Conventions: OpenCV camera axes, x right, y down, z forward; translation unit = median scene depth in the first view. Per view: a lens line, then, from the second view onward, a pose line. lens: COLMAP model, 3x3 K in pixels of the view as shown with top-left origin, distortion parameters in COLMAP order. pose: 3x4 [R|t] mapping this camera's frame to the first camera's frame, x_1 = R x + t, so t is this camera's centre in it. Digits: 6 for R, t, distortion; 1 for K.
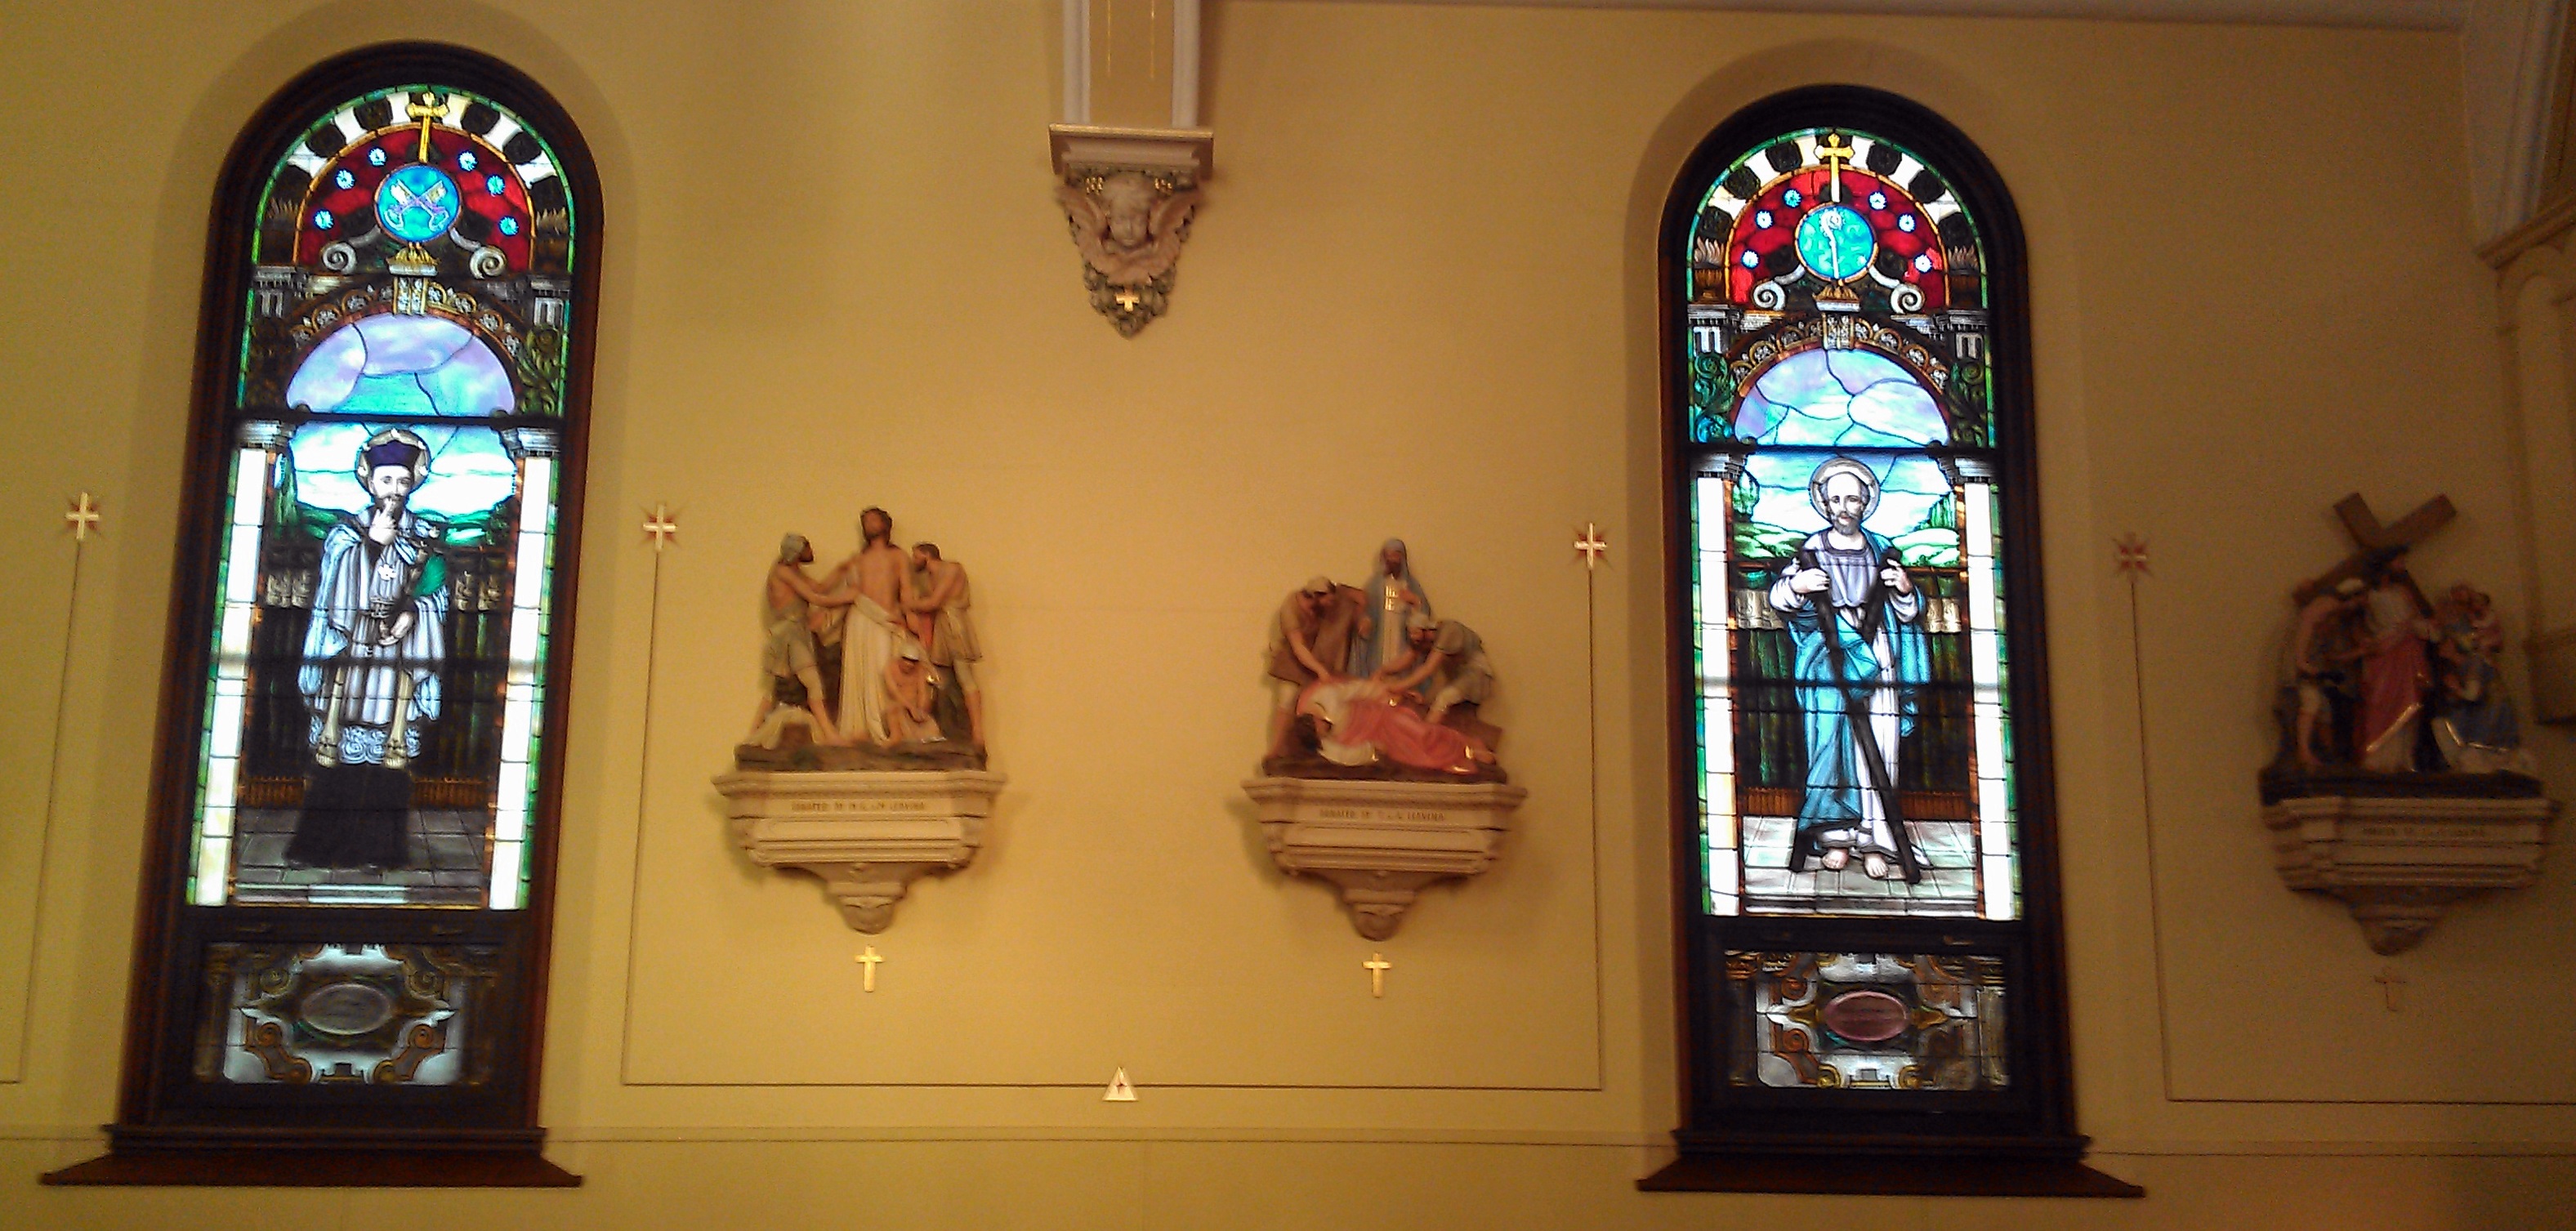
lens RADIAL K [[1038.3, 0, 1286.3], [0, 1038.3, 698.4], [0, 0, 1]] dist [0.000855, 0.000110]
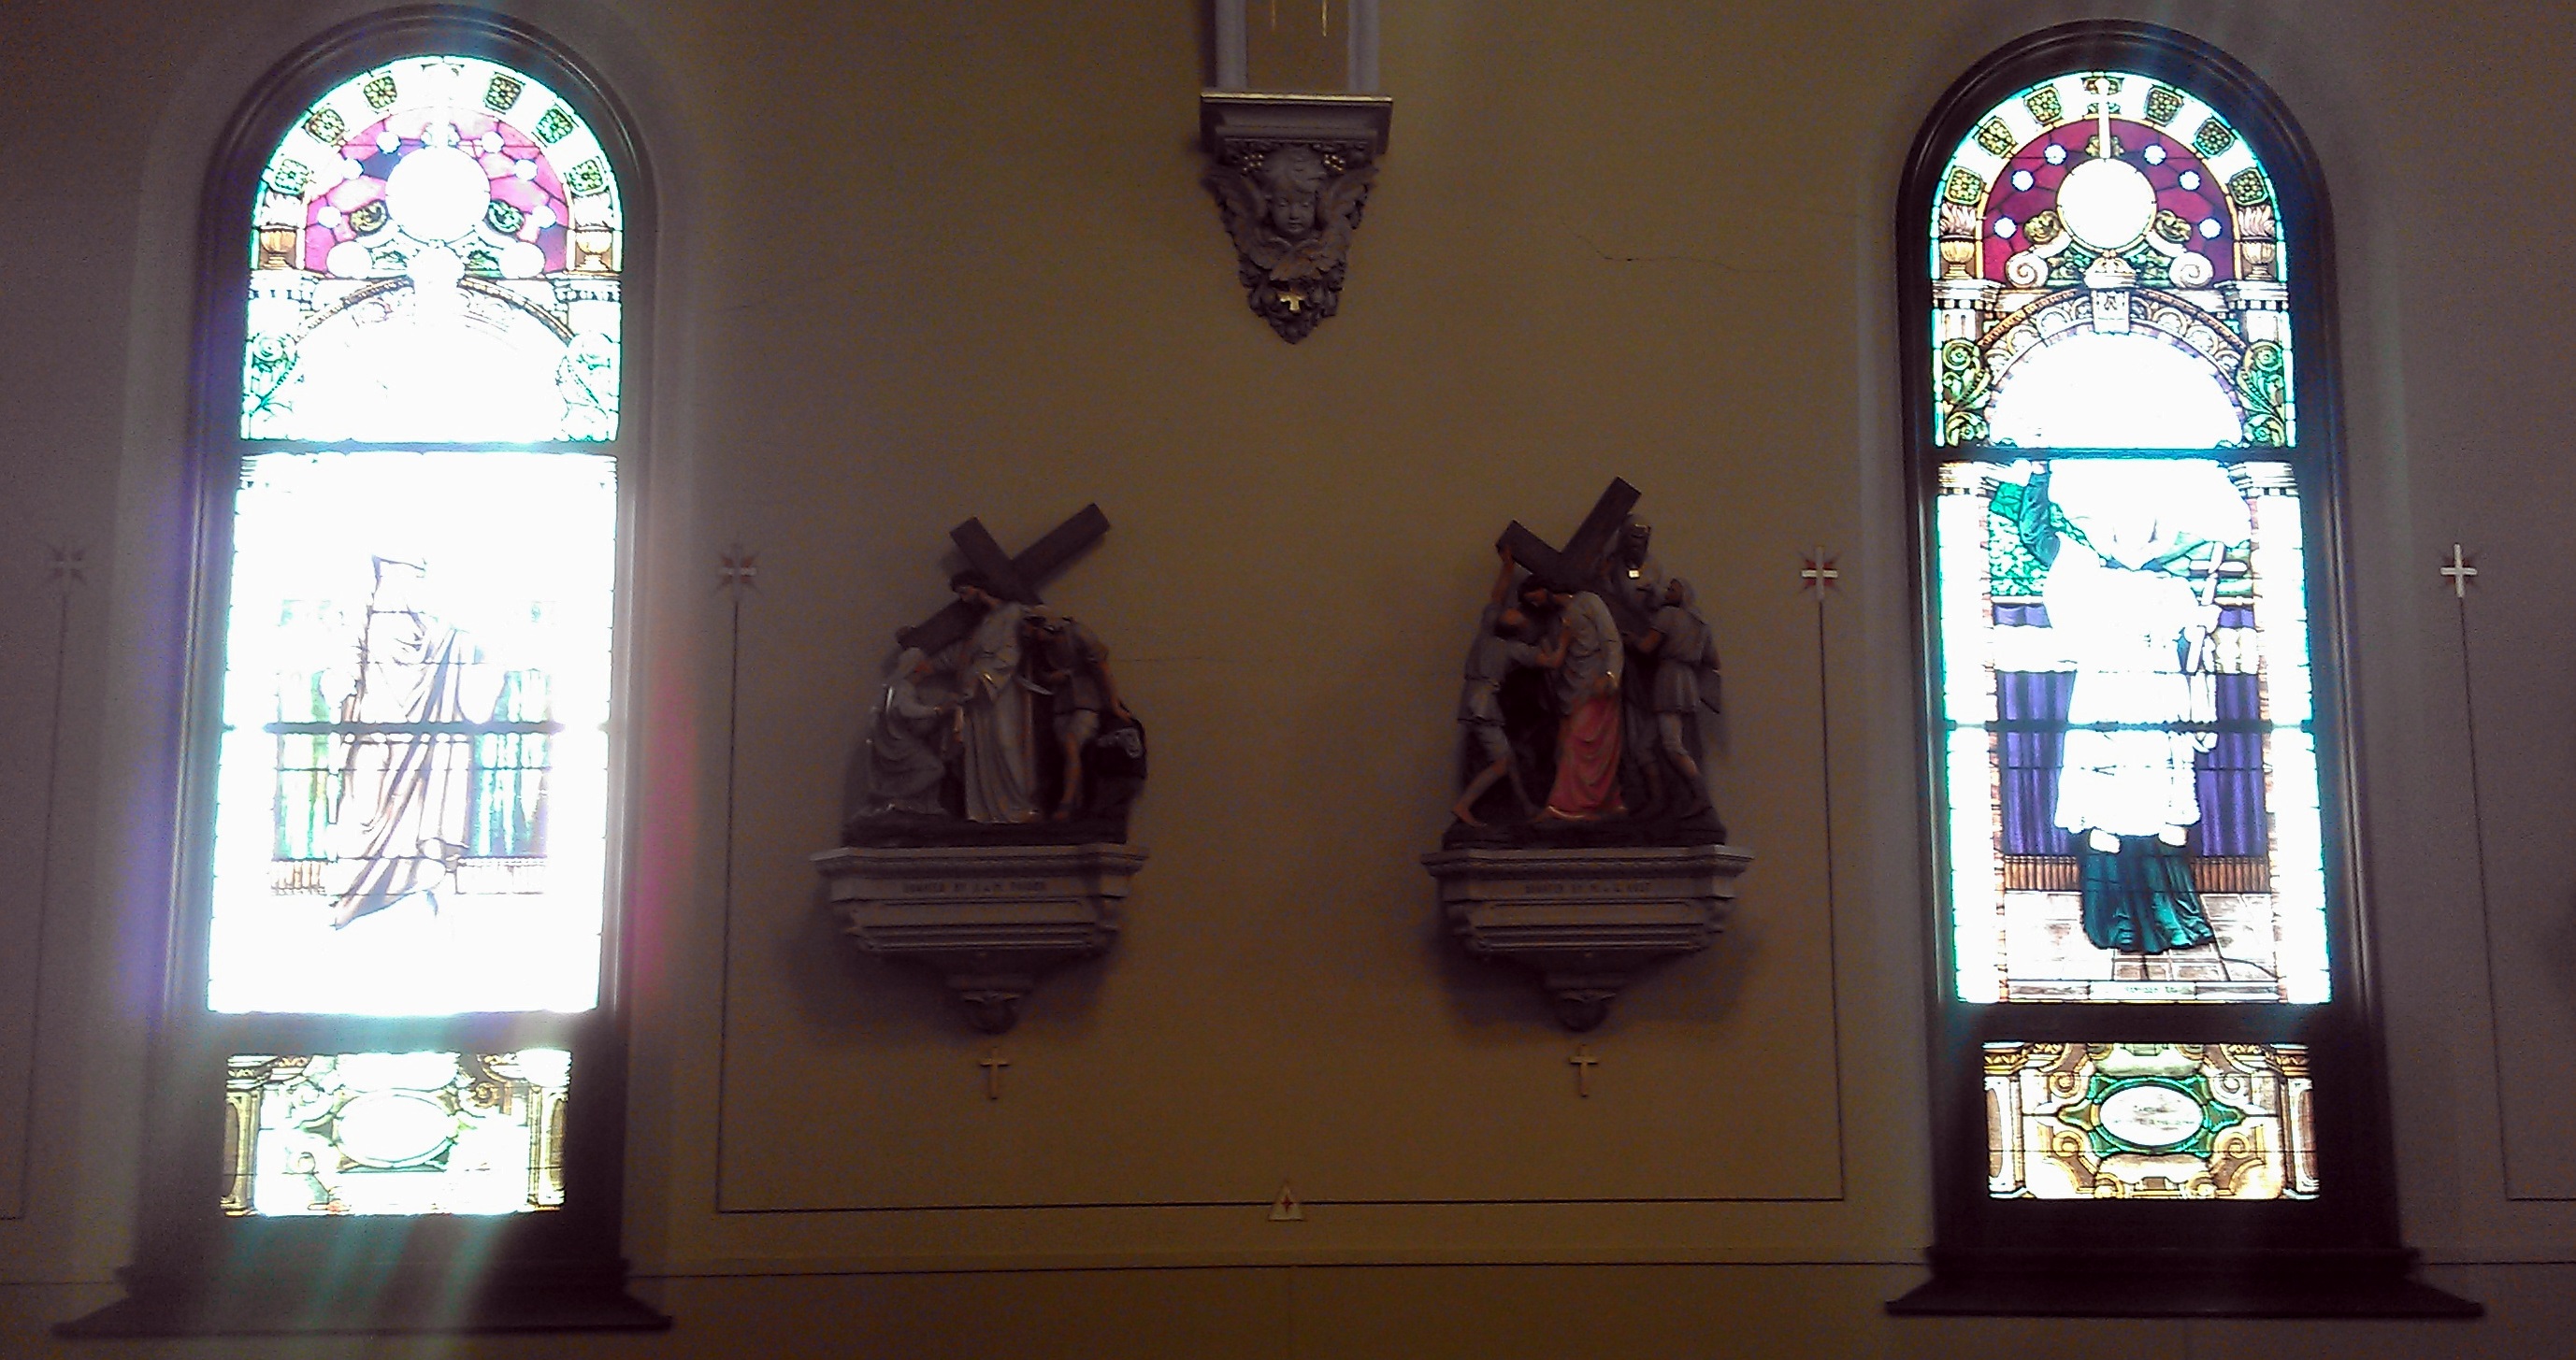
lens RADIAL K [[1187.6, 0, 1287.8], [0, 1187.6, 771.2], [0, 0, 1]] dist [0.074336, -0.054013]
pose [[0.999804, -0.019062, -0.005360, -0.158075], [0.019125, 0.999745, 0.012044, -0.002872], [0.005129, -0.012144, 0.999913, -0.003127]]
